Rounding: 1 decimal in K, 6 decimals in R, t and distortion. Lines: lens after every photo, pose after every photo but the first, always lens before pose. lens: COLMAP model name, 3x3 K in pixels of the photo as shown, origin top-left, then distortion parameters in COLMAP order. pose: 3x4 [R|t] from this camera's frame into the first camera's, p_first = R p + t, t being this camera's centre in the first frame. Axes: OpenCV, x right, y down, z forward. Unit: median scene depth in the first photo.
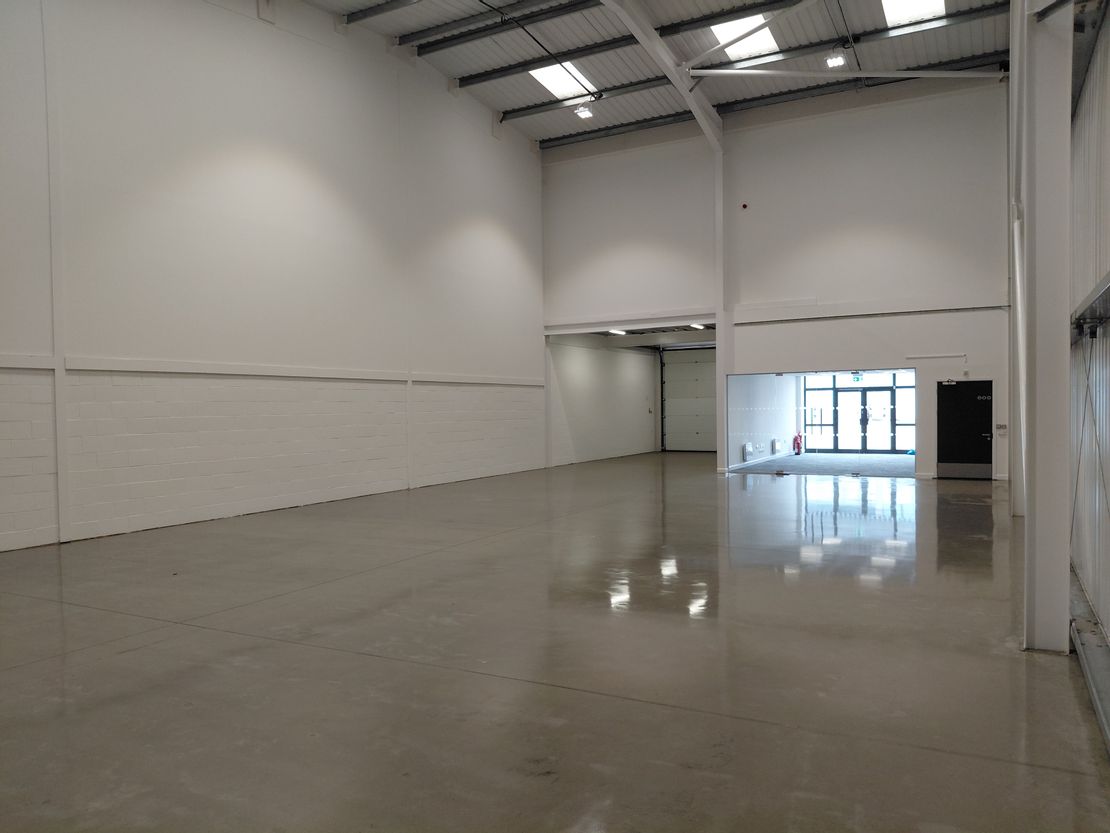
lens RADIAL K [[861.3, 0, 546.7], [0, 861.3, 416.0], [0, 0, 1]] dist [0.030922, -0.041057]
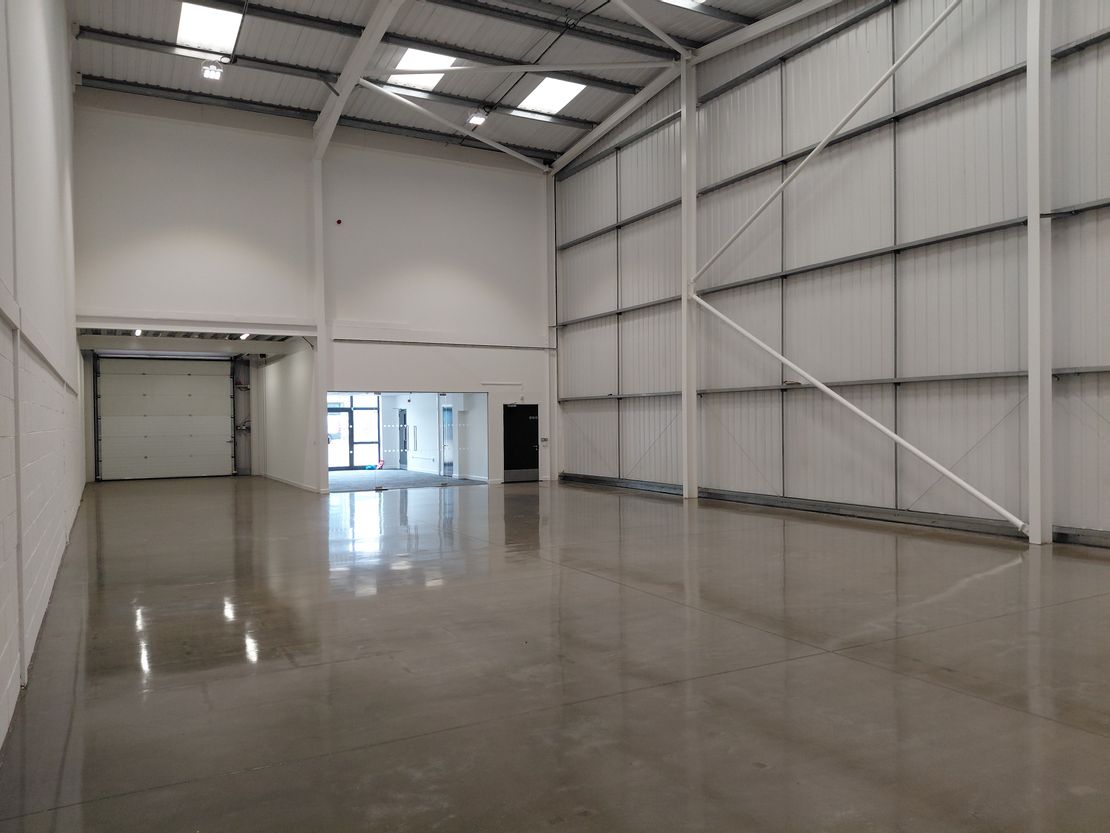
lens RADIAL K [[861.3, 0, 575.3], [0, 861.3, 421.3], [0, 0, 1]] dist [0.030922, -0.041057]
pose [[0.516914, 0.010823, 0.855969, -0.466528], [0.011786, 0.999735, -0.019759, 0.008730], [-0.855956, 0.020302, 0.516650, 0.254748]]
